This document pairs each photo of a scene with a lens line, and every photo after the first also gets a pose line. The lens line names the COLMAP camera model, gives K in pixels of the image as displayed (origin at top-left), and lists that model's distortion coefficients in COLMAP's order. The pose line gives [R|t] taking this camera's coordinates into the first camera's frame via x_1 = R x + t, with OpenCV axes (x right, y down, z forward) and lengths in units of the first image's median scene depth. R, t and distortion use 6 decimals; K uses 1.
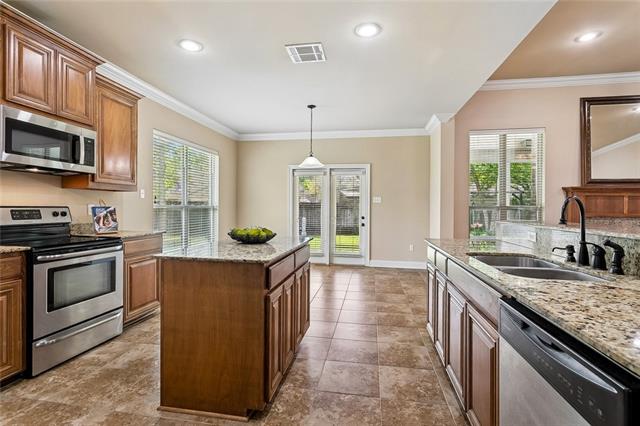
lens RADIAL K [[307.5, 0, 319.7], [0, 307.5, 212.7], [0, 0, 1]] dist [-0.001088, -0.000626]
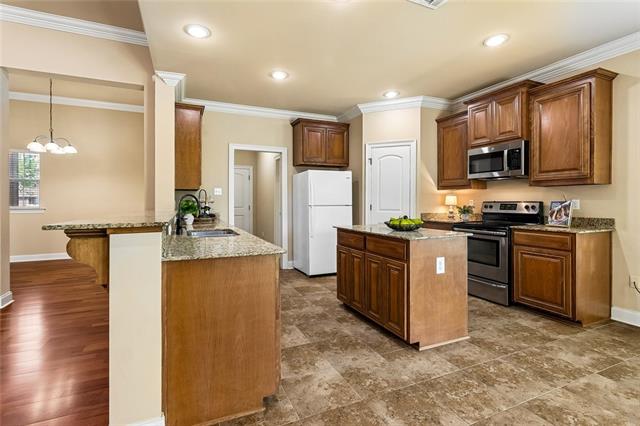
lens RADIAL K [[307.5, 0, 319.4], [0, 307.5, 207.0], [0, 0, 1]] dist [-0.001088, -0.000626]
pose [[-0.831882, 0.004654, -0.554934, 0.683005], [-0.009492, 0.999699, 0.022614, -0.019325], [0.554872, 0.024080, -0.831587, 1.686021]]
